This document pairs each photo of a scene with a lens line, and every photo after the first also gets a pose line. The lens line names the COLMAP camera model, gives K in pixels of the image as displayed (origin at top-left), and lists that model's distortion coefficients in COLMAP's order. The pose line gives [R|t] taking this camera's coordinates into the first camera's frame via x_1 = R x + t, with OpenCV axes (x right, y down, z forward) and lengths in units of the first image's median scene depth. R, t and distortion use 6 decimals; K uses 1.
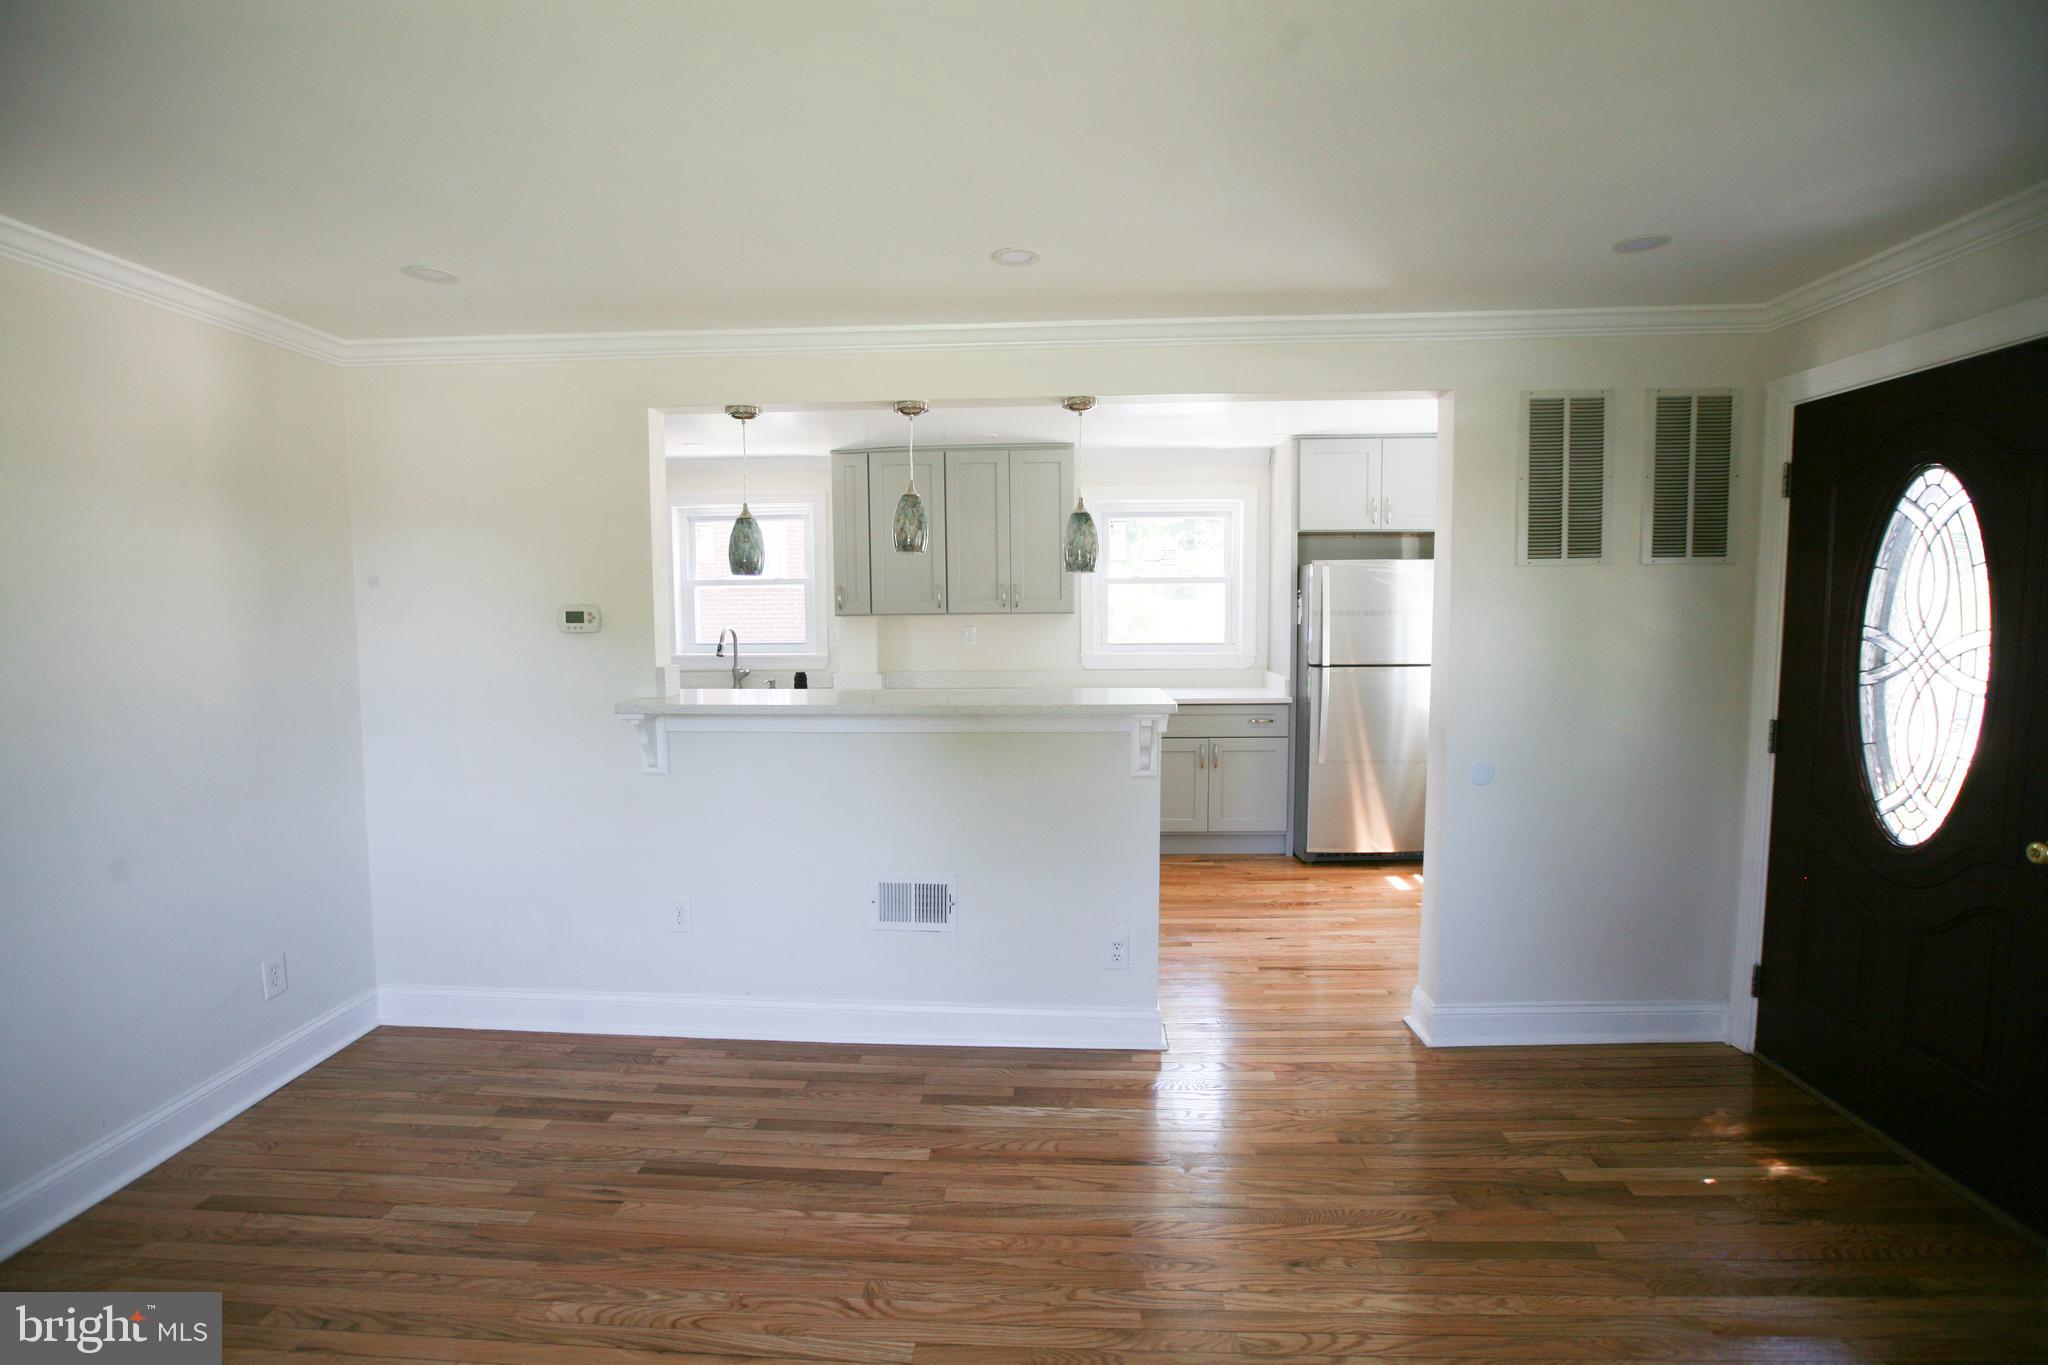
lens RADIAL K [[941.0, 0, 1007.3], [0, 941.0, 671.1], [0, 0, 1]] dist [-0.041695, 0.013118]
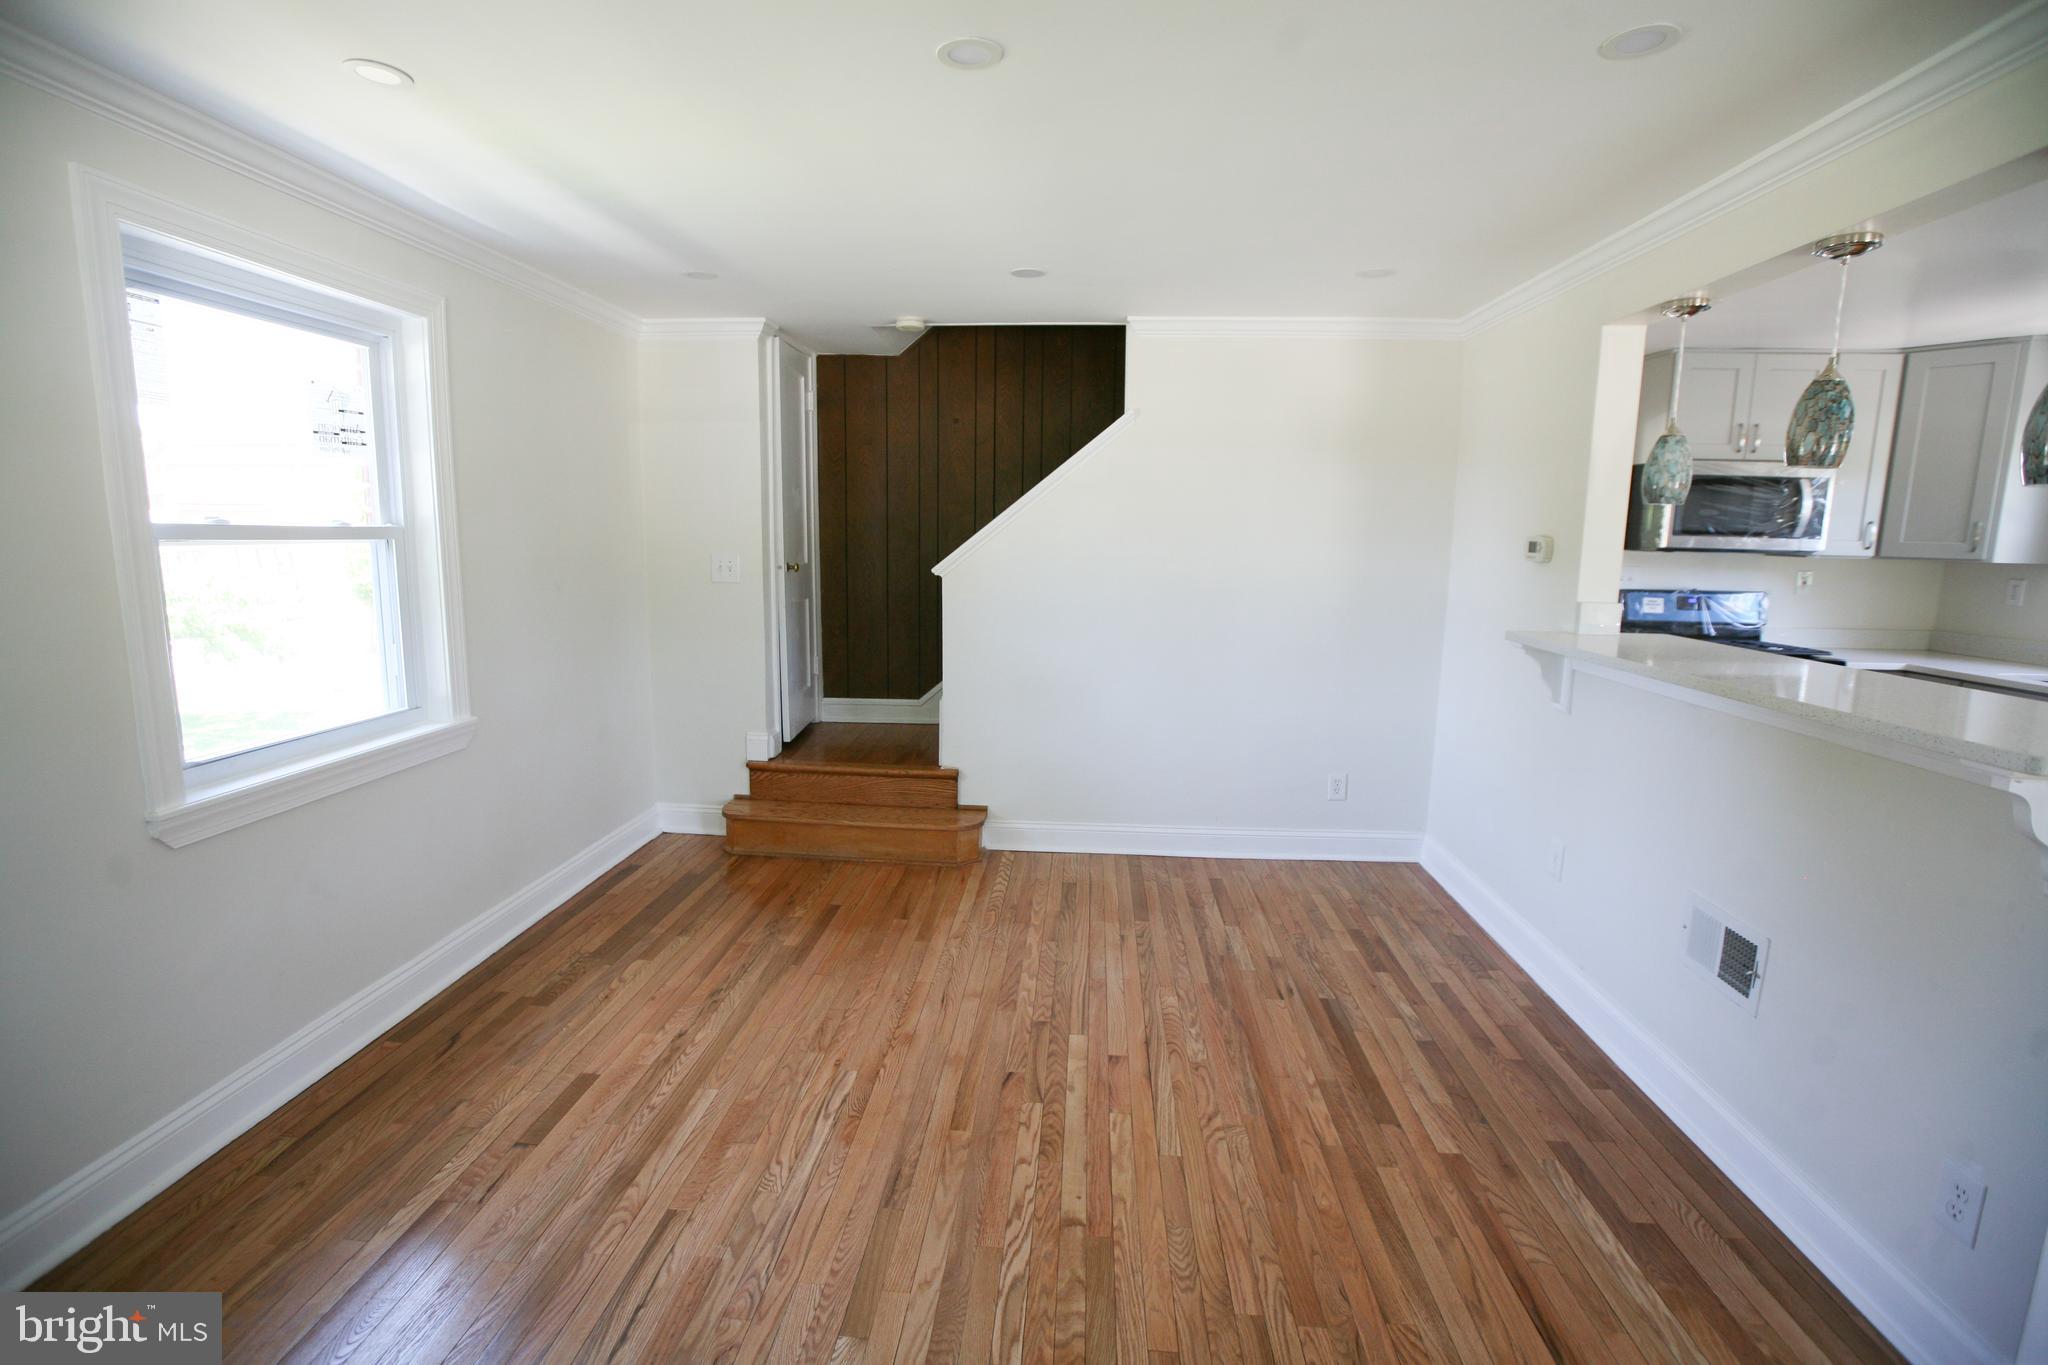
lens RADIAL K [[941.0, 0, 1024.5], [0, 941.0, 677.8], [0, 0, 1]] dist [-0.041695, 0.013118]
pose [[-0.017332, 0.161012, -0.986800, 0.674108], [-0.086056, 0.983046, 0.161911, -0.038726], [0.996140, 0.087727, -0.003182, 0.509166]]
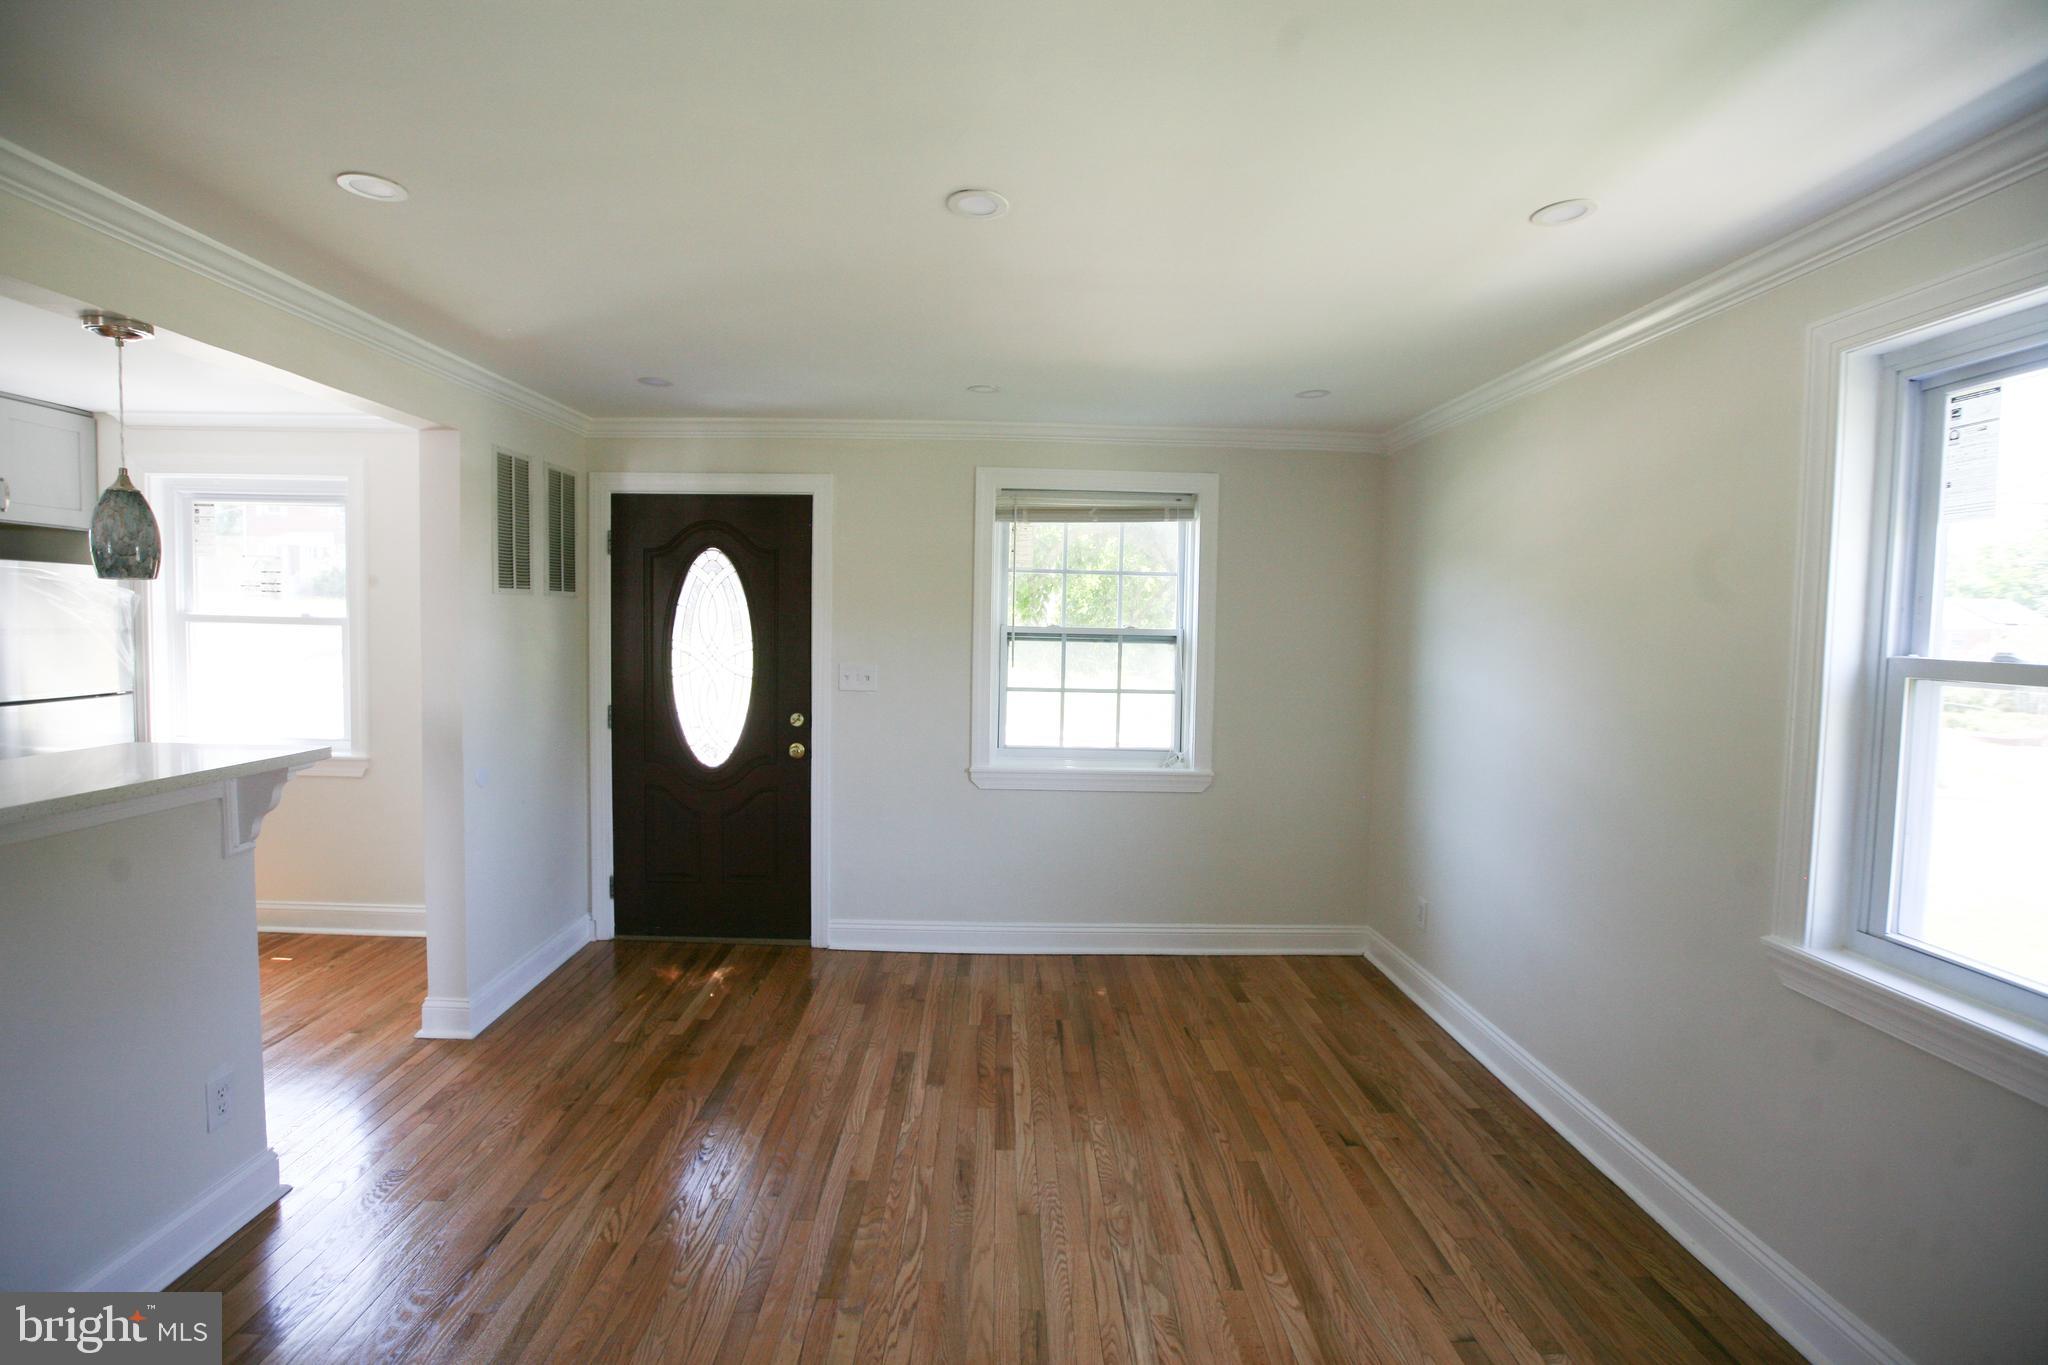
lens RADIAL K [[941.0, 0, 1015.4], [0, 941.0, 680.6], [0, 0, 1]] dist [-0.041695, 0.013118]
pose [[-0.066949, -0.057264, 0.996112, -0.707674], [0.057619, 0.996464, 0.061157, -0.042118], [-0.996091, 0.061489, -0.063413, 0.467388]]
